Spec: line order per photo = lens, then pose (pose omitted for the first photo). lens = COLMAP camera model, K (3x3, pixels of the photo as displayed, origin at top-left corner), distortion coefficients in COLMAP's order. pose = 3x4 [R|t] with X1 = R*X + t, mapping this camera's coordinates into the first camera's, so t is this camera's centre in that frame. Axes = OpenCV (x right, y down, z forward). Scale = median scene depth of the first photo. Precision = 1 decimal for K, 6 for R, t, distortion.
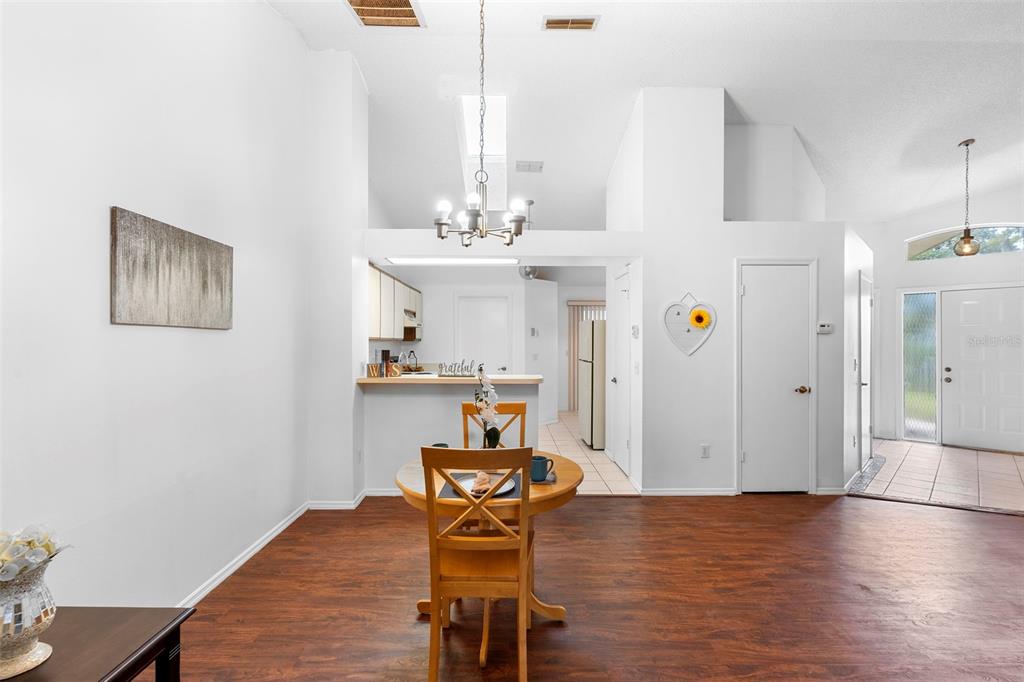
lens RADIAL K [[461.0, 0, 519.6], [0, 461.0, 340.8], [0, 0, 1]] dist [-0.002150, -0.000717]
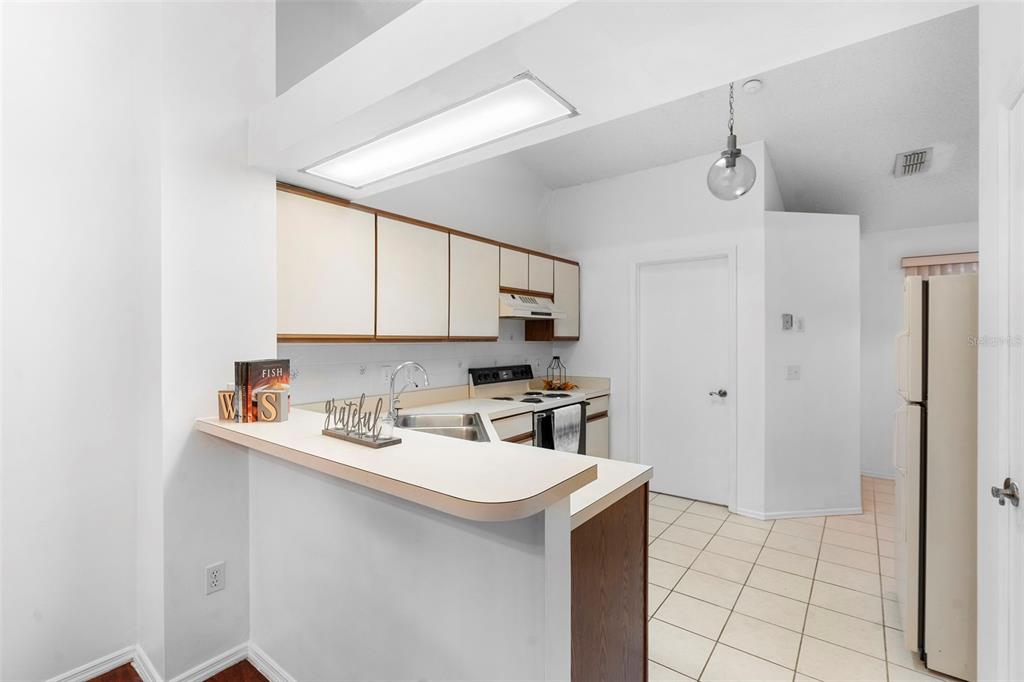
lens RADIAL K [[459.7, 0, 512.0], [0, 459.7, 341.0], [0, 0, 1]] dist [-0.002621, 0.000049]
pose [[0.778712, -0.000989, -0.627380, 0.198946], [0.002544, 0.999996, 0.001581, -0.000691], [0.627376, -0.002827, 0.778711, 0.822931]]
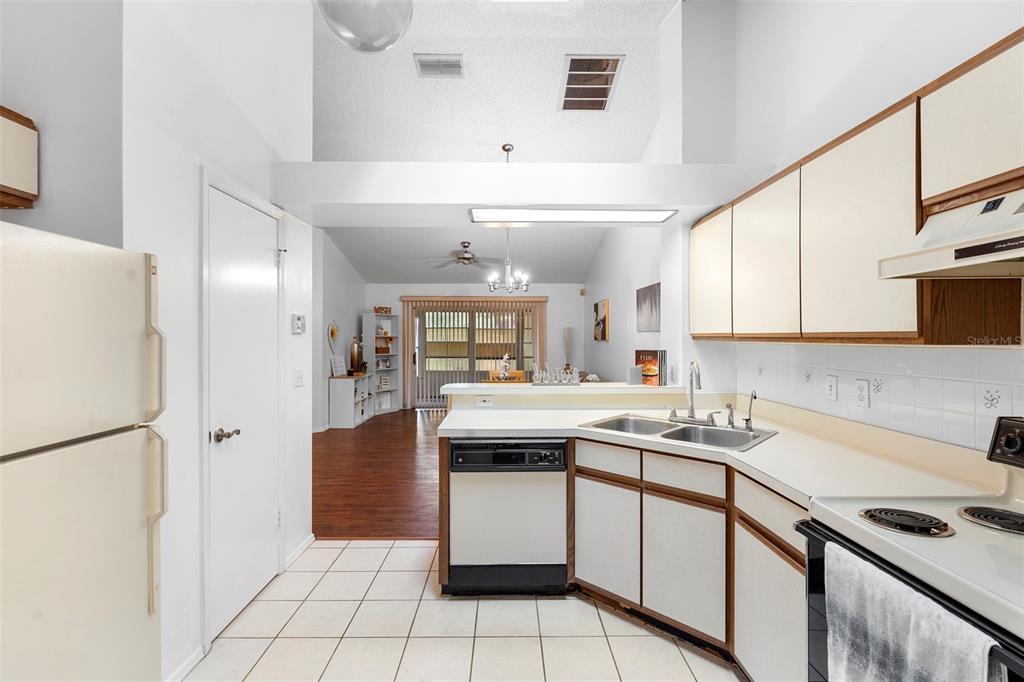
lens RADIAL K [[470.9, 0, 513.3], [0, 470.9, 337.5], [0, 0, 1]] dist [-0.000341, 0.000015]
pose [[-0.999962, -0.003354, 0.008073, -0.073803], [-0.003341, 0.999993, 0.001647, -0.002932], [-0.008078, 0.001620, -0.999966, 1.858353]]
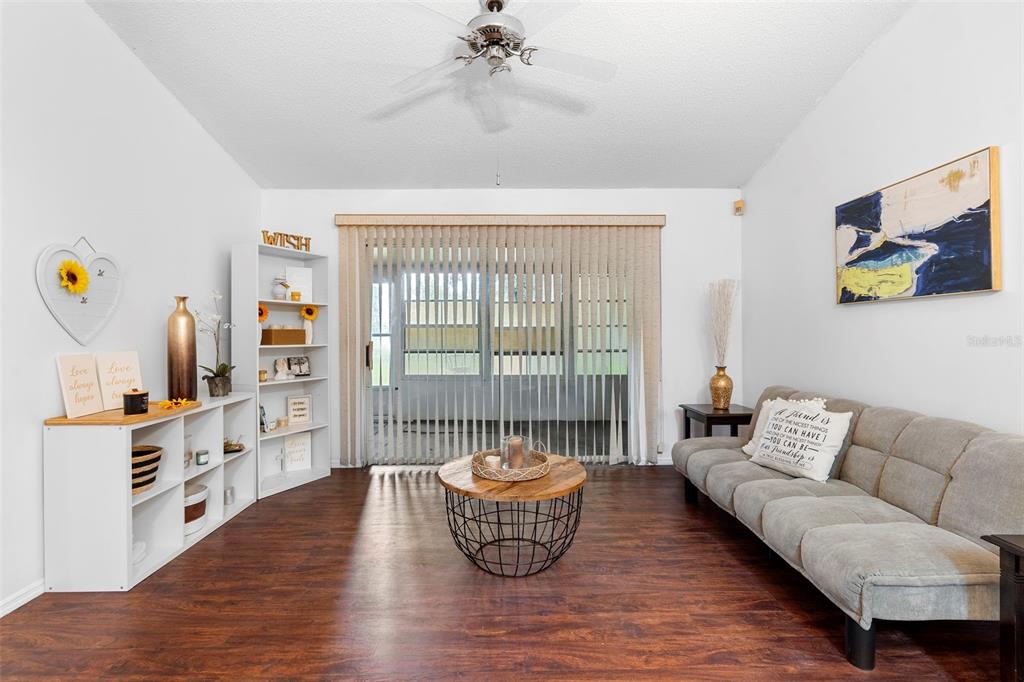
lens RADIAL K [[463.0, 0, 513.7], [0, 463.0, 330.1], [0, 0, 1]] dist [-0.001212, 0.000059]
pose [[-0.999998, 0.001941, -0.000083, 0.105838], [0.001941, 0.999998, -0.000673, 0.050678], [0.000081, -0.000673, -1.000000, 0.591101]]
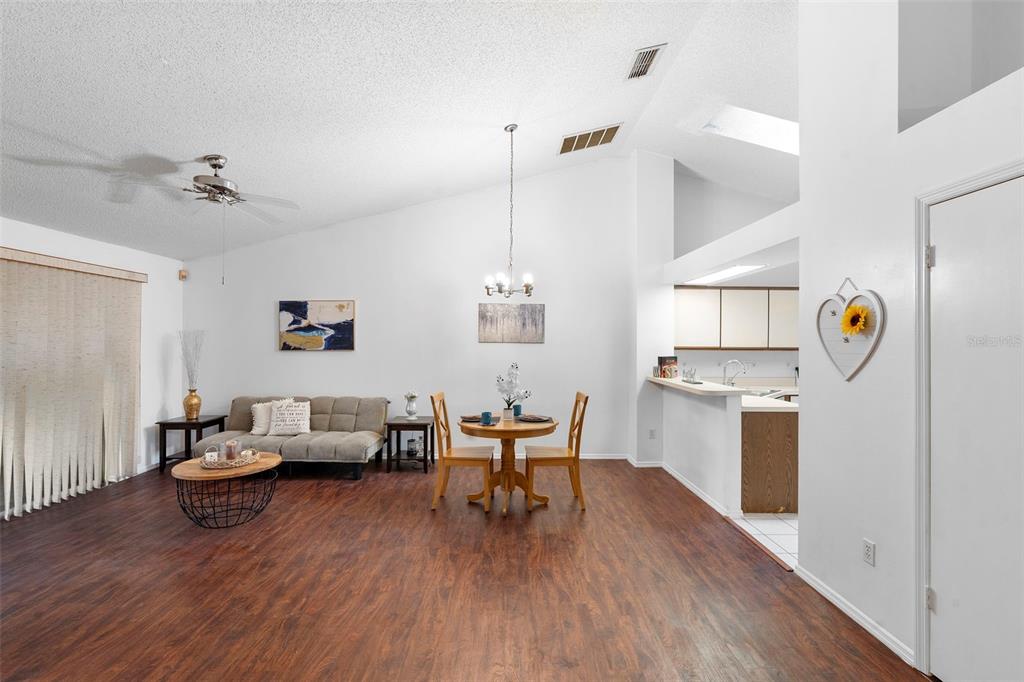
lens RADIAL K [[459.7, 0, 512.0], [0, 459.7, 341.0], [0, 0, 1]] dist [-0.002621, 0.000049]
pose [[-0.001259, -0.003970, -0.999991, 1.018971], [-0.005831, 0.999975, -0.003962, -0.016918], [0.999982, 0.005826, -0.001282, 0.587580]]
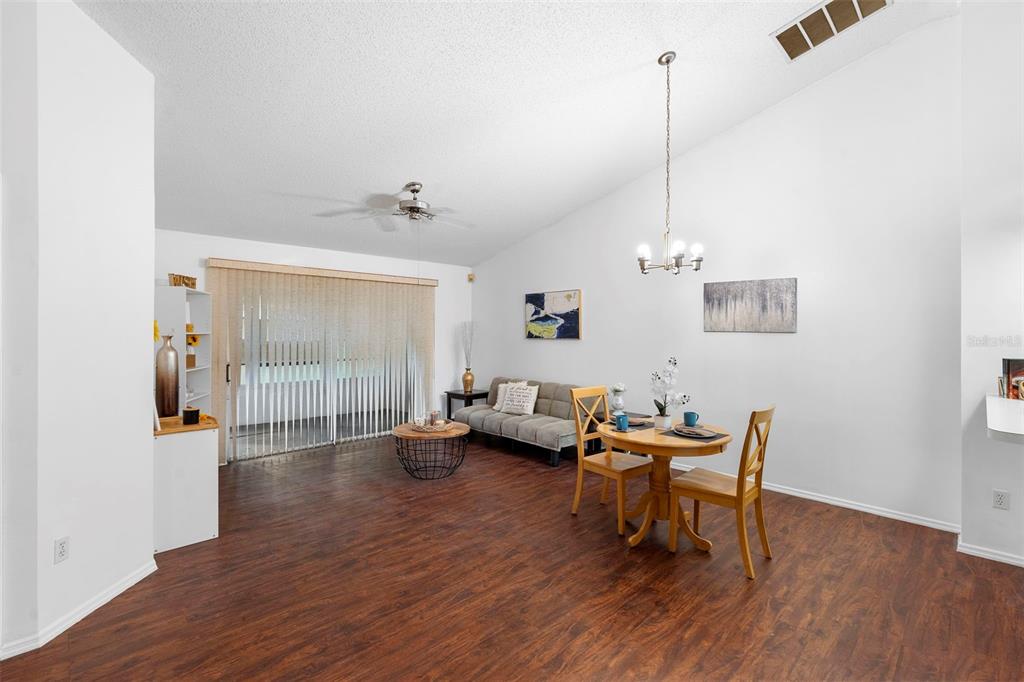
lens RADIAL K [[463.0, 0, 513.7], [0, 463.0, 330.1], [0, 0, 1]] dist [-0.001212, 0.000059]
pose [[-0.723904, -0.005591, -0.689878, 0.738060], [-0.008065, 0.999967, 0.000359, -0.017953], [0.689854, 0.005823, -0.723925, 1.000740]]
